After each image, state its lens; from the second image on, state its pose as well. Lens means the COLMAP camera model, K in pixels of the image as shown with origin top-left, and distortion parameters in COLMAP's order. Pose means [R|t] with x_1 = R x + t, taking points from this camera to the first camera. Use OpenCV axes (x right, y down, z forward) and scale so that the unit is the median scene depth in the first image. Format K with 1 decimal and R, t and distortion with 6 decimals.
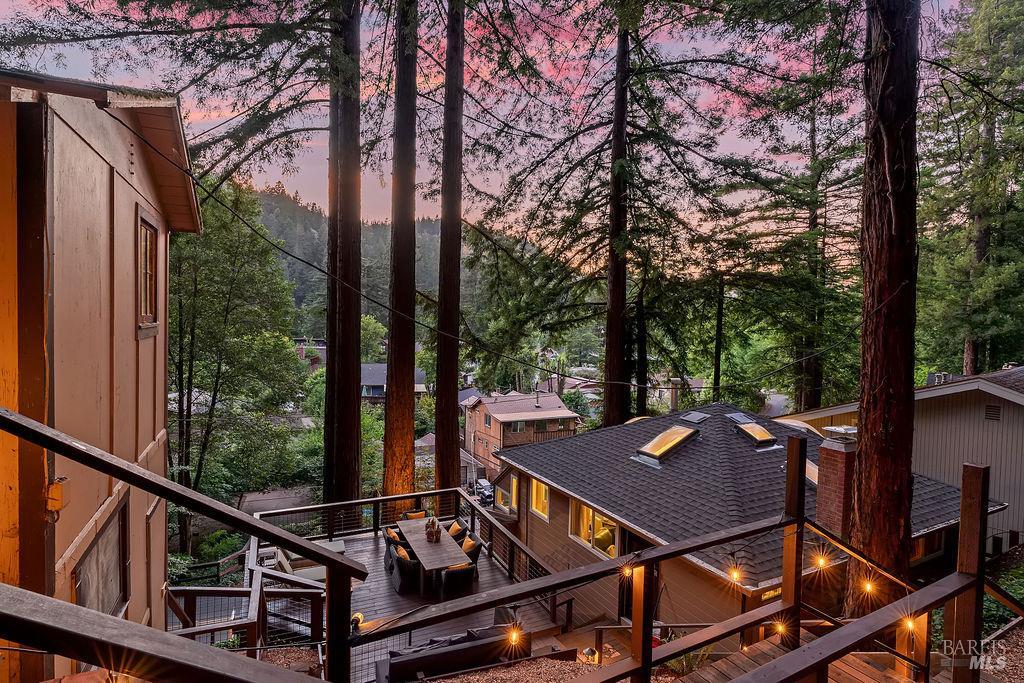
lens RADIAL K [[525.0, 0, 509.8], [0, 525.0, 339.0], [0, 0, 1]] dist [-0.000049, 0.001300]
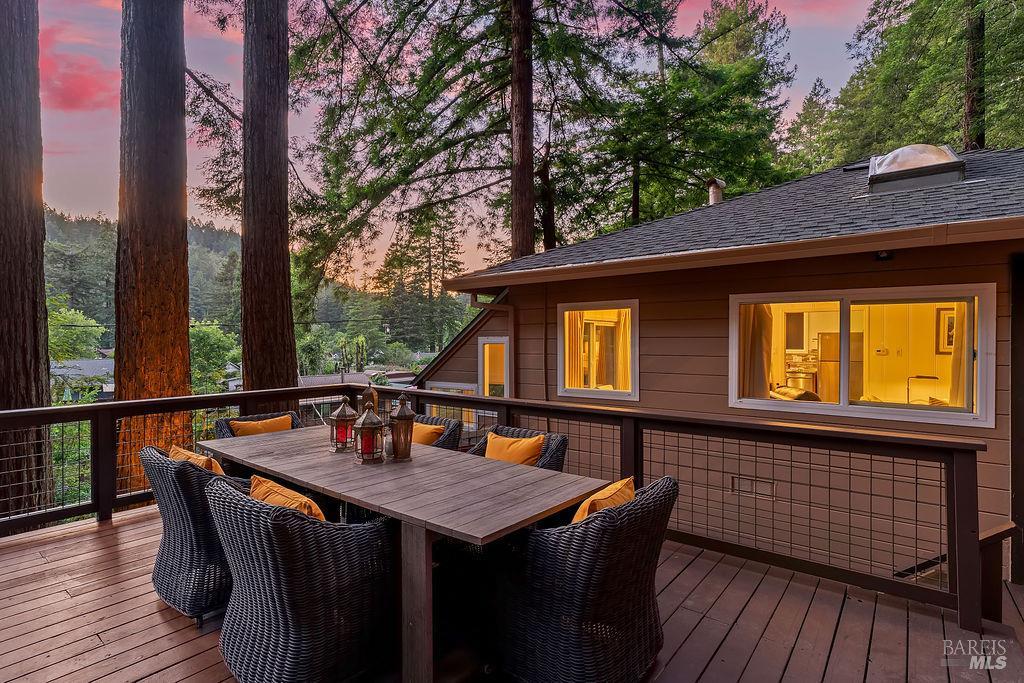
lens RADIAL K [[499.1, 0, 519.9], [0, 499.1, 342.0], [0, 0, 1]] dist [-0.001704, 0.000669]
pose [[0.892812, -0.032317, 0.449268, -0.104966], [0.040782, 0.999126, -0.009174, 0.173730], [-0.448579, 0.026513, 0.893350, 0.391768]]
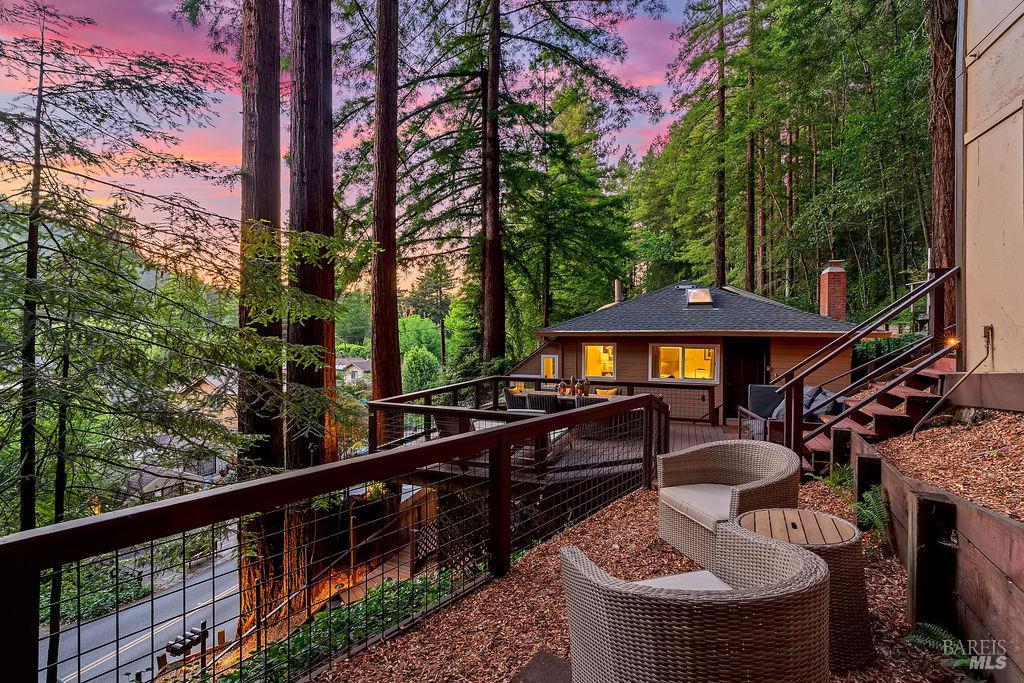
lens RADIAL K [[453.0, 0, 524.1], [0, 453.0, 337.8], [0, 0, 1]] dist [-0.000818, 0.000012]
pose [[0.700145, -0.024836, 0.713569, -0.440136], [0.031826, 0.999487, 0.003560, 0.142086], [-0.713291, 0.020218, 0.700576, 0.255483]]
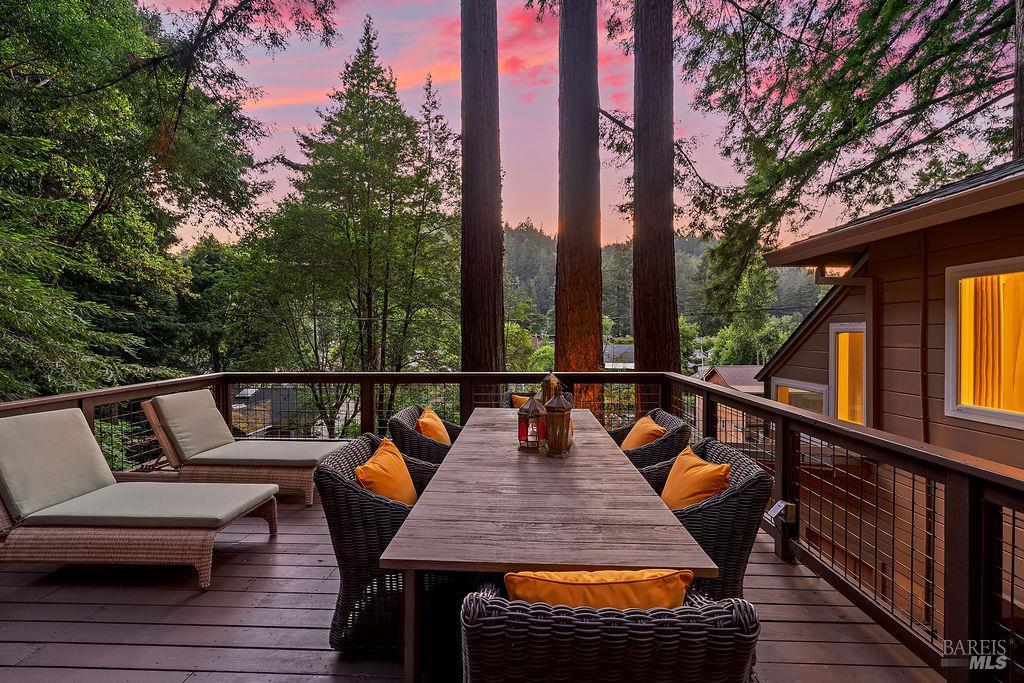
lens RADIAL K [[460.2, 0, 512.4], [0, 460.2, 336.4], [0, 0, 1]] dist [-0.002666, -0.000339]
pose [[0.896172, -0.024716, -0.443019, -0.031648], [0.013397, 0.999499, -0.028661, 0.176734], [0.443505, 0.019750, 0.896054, 0.420021]]
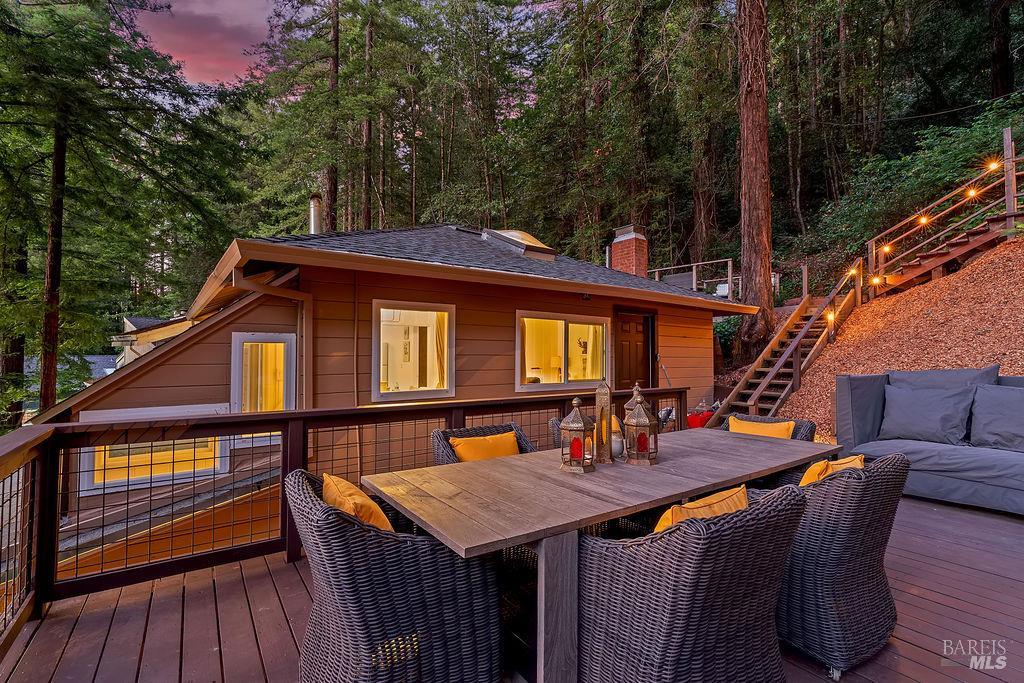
lens RADIAL K [[451.2, 0, 512.0], [0, 451.2, 341.5], [0, 0, 1]] dist [-0.004719, 0.001145]
pose [[-0.167998, -0.001774, 0.985786, -0.186691], [0.023571, 0.999705, 0.005816, 0.172405], [-0.985506, 0.024213, -0.167906, 0.584077]]
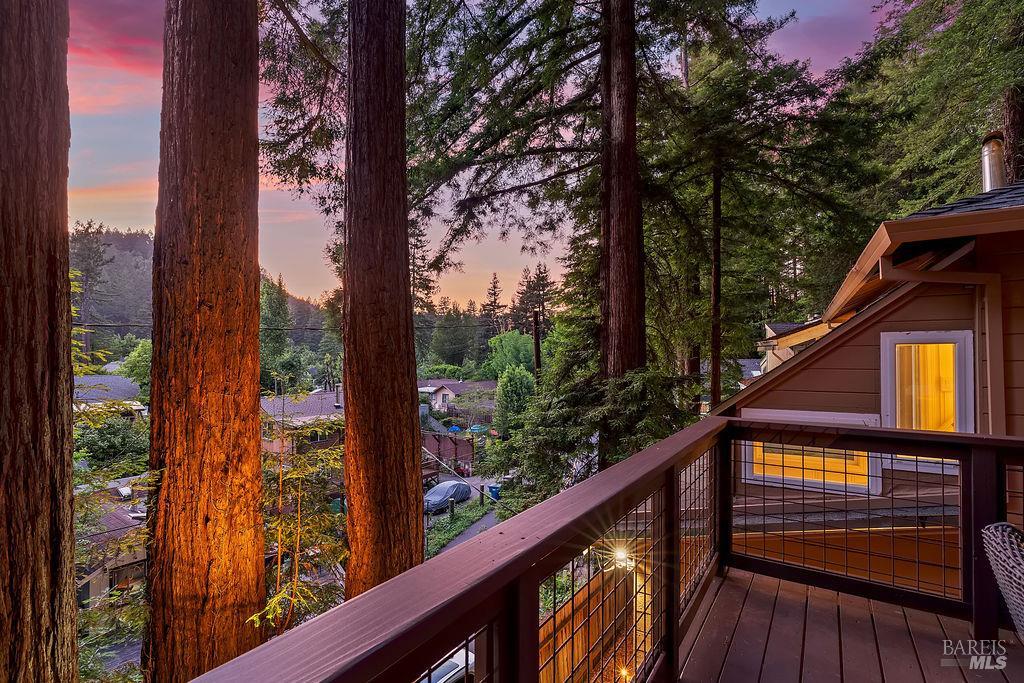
lens RADIAL K [[478.1, 0, 511.6], [0, 478.1, 350.2], [0, 0, 1]] dist [-0.001877, 0.000396]
pose [[0.855943, -0.020990, 0.516644, -0.184019], [0.040272, 0.998847, -0.026140, 0.172391], [-0.515500, 0.043180, 0.855801, 0.589066]]
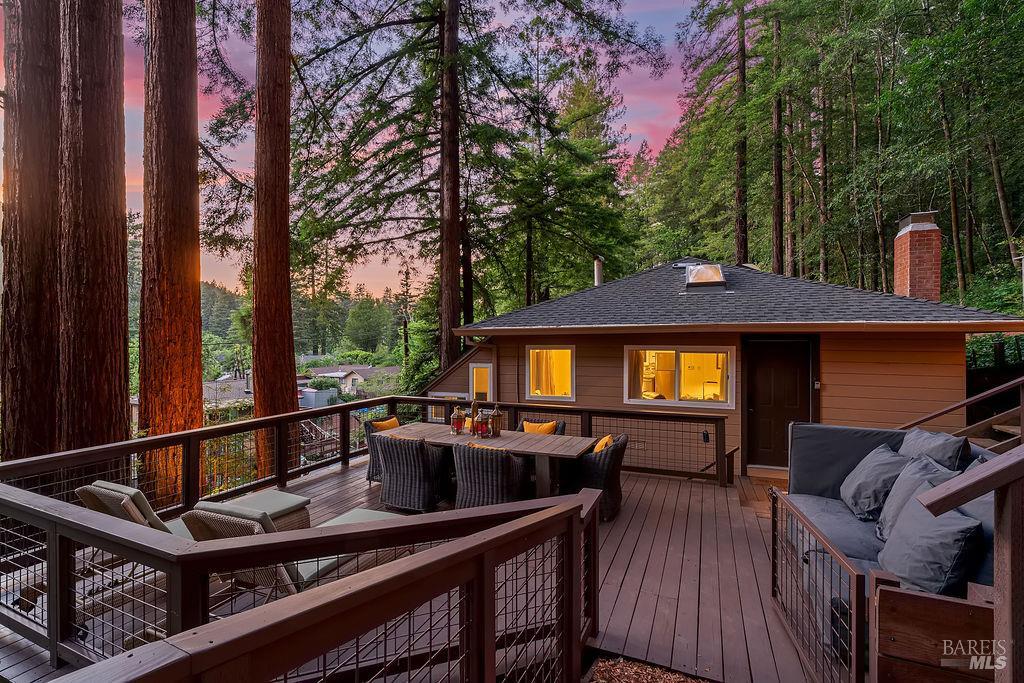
lens RADIAL K [[449.7, 0, 520.6], [0, 449.7, 342.8], [0, 0, 1]] dist [-0.000482, 0.000281]
pose [[0.737620, -0.029922, 0.674553, -0.236524], [0.039965, 0.999201, 0.000620, 0.150372], [-0.674032, 0.026501, 0.738227, 0.327809]]
